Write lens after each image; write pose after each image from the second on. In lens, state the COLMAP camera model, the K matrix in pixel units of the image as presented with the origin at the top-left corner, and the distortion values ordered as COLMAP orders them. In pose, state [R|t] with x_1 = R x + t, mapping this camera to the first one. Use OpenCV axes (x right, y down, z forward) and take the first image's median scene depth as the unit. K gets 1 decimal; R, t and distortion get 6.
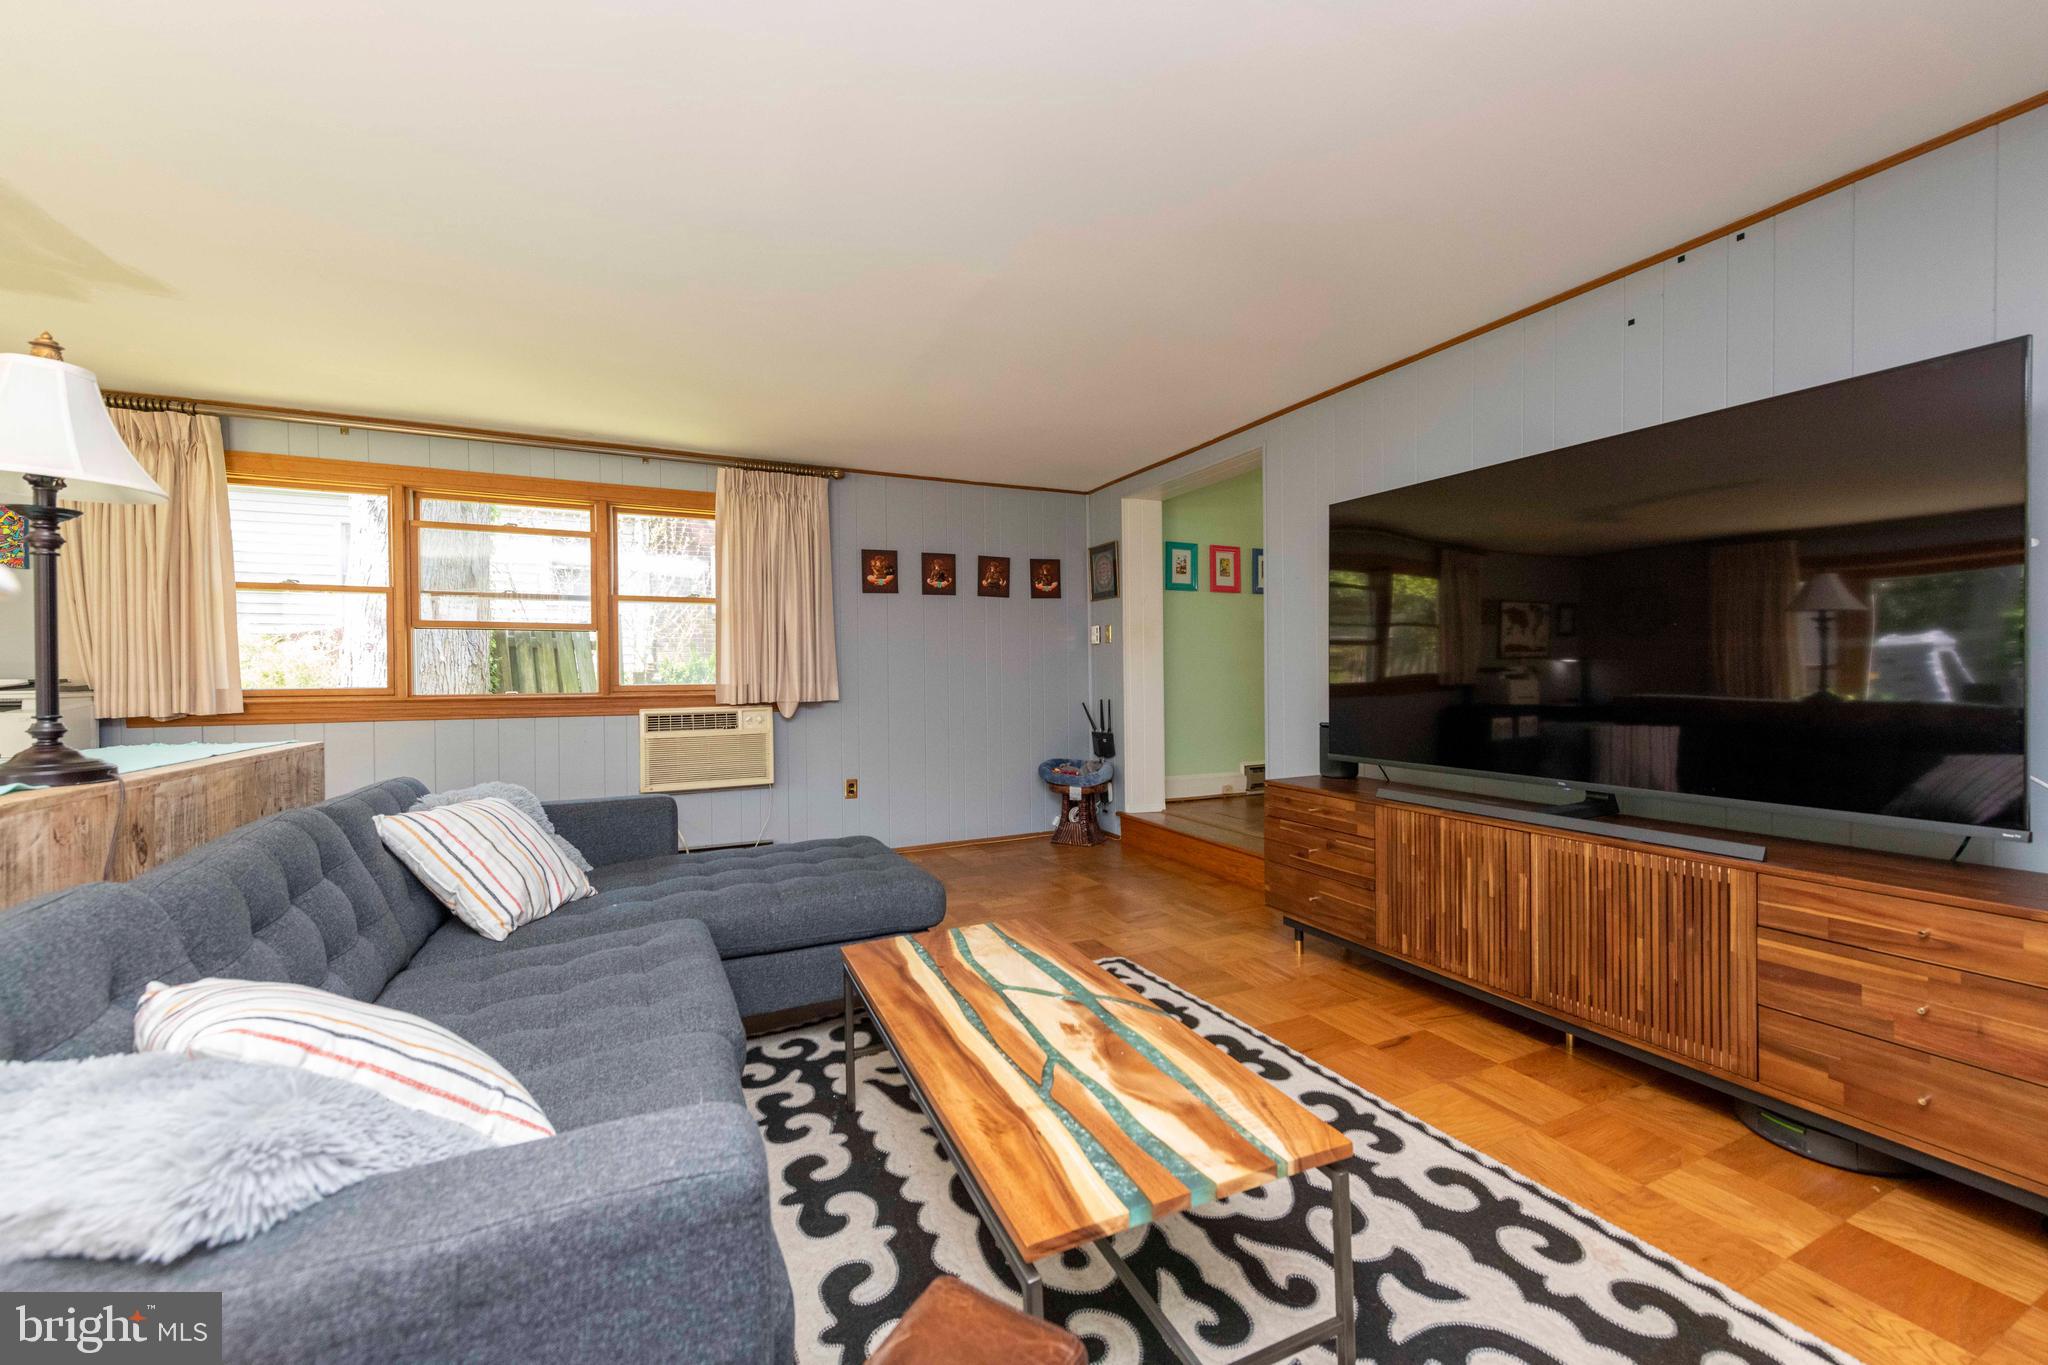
lens RADIAL K [[802.9, 0, 1029.3], [0, 802.9, 680.2], [0, 0, 1]] dist [-0.001800, -0.000388]
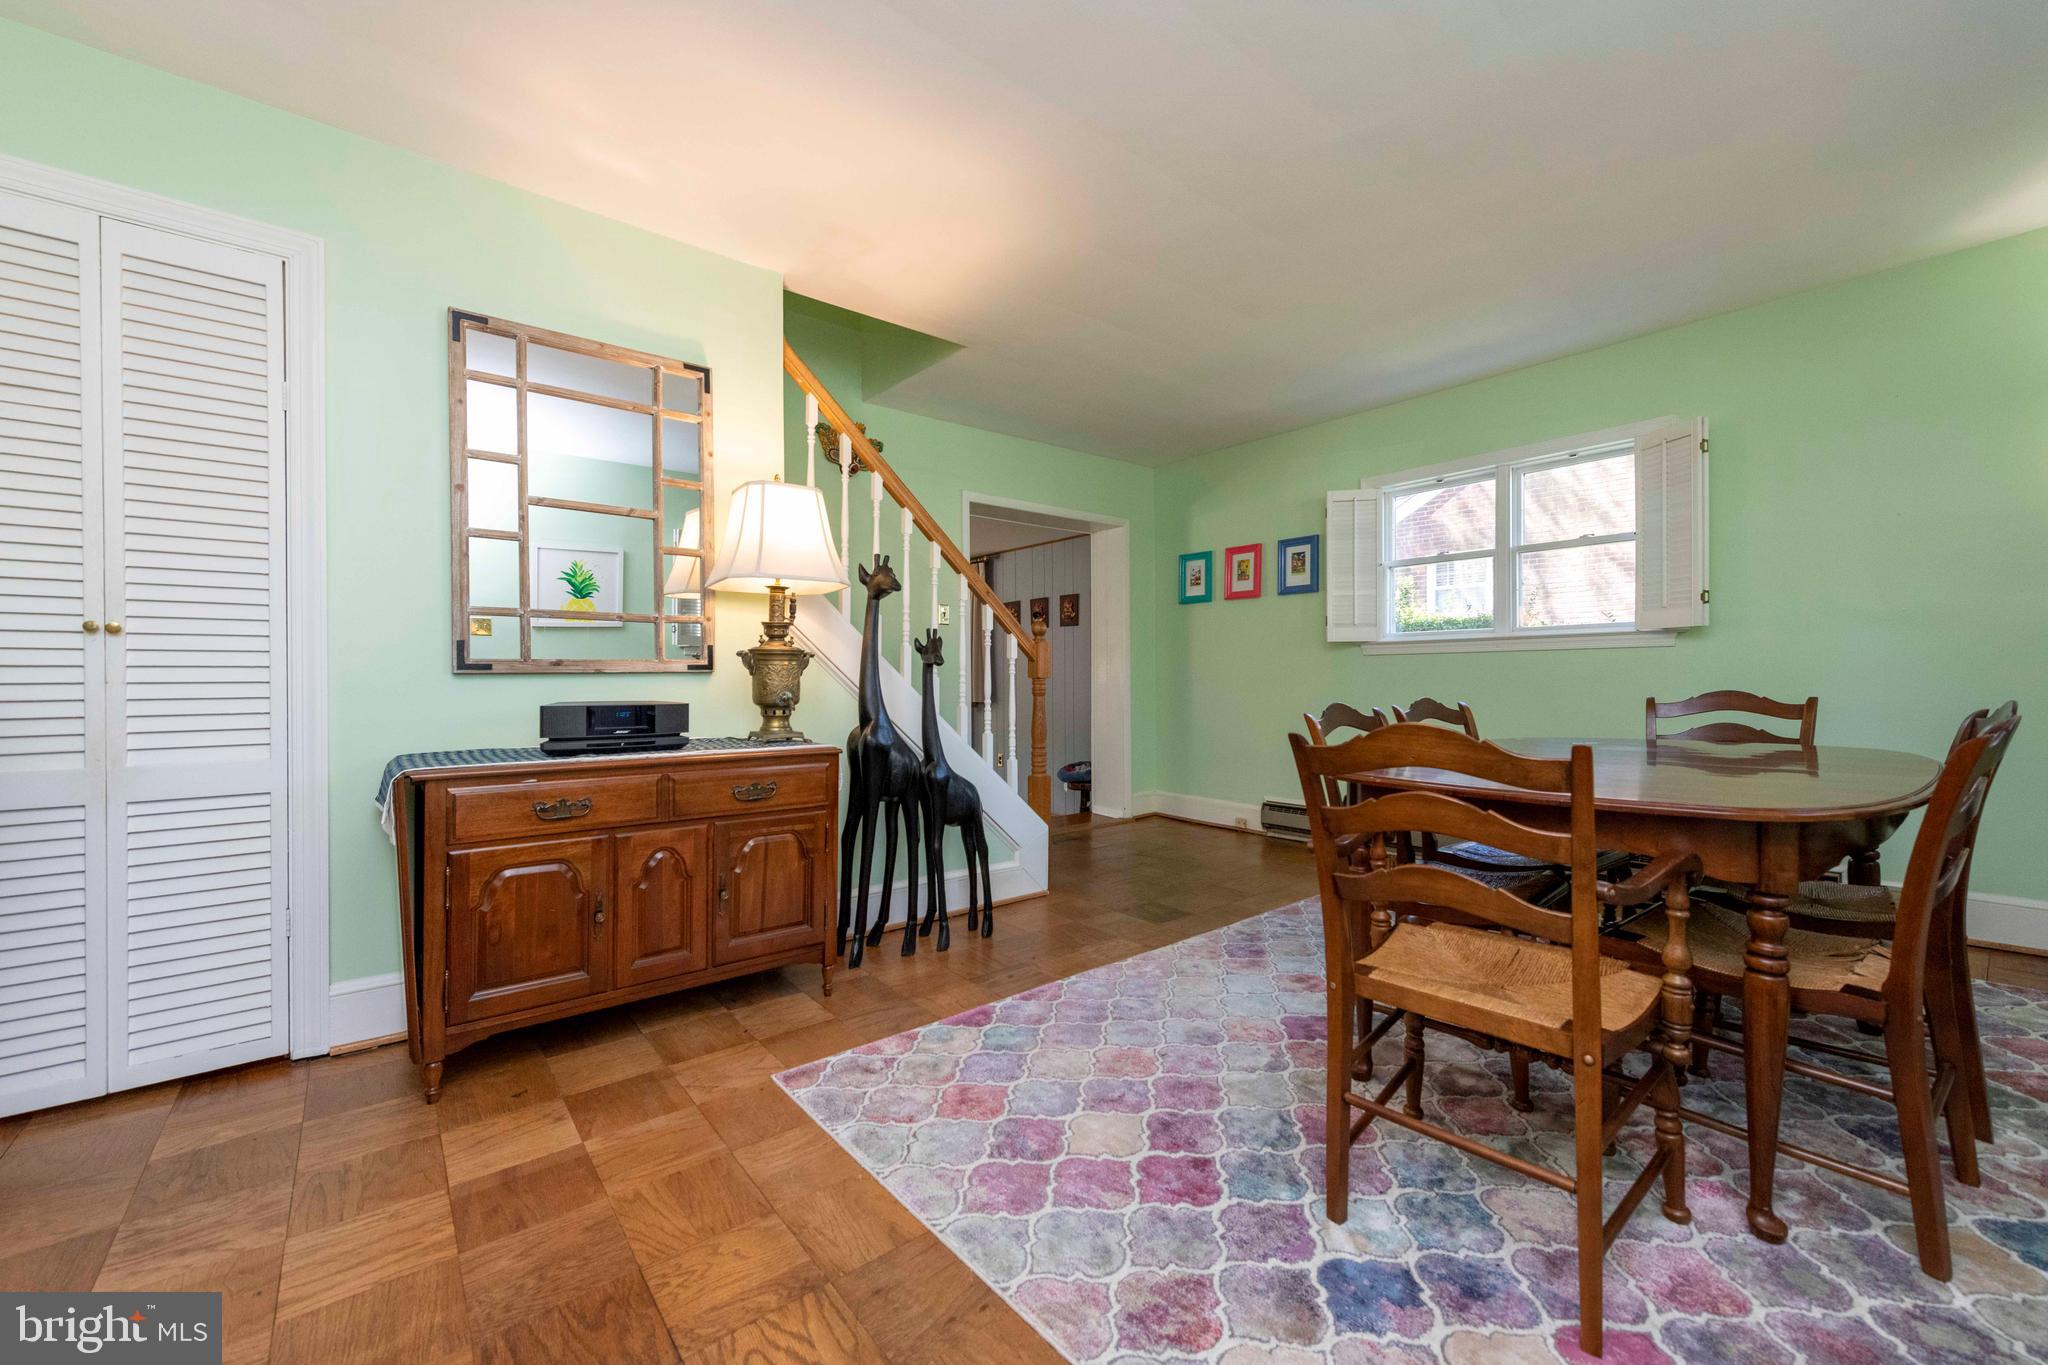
lens RADIAL K [[802.9, 0, 1024.5], [0, 802.9, 682.3], [0, 0, 1]] dist [-0.001800, -0.000388]
pose [[0.260774, 0.012271, -0.965322, 1.039696], [-0.007019, 0.999917, 0.010815, -0.025814], [0.965374, 0.003955, 0.260838, 0.543595]]
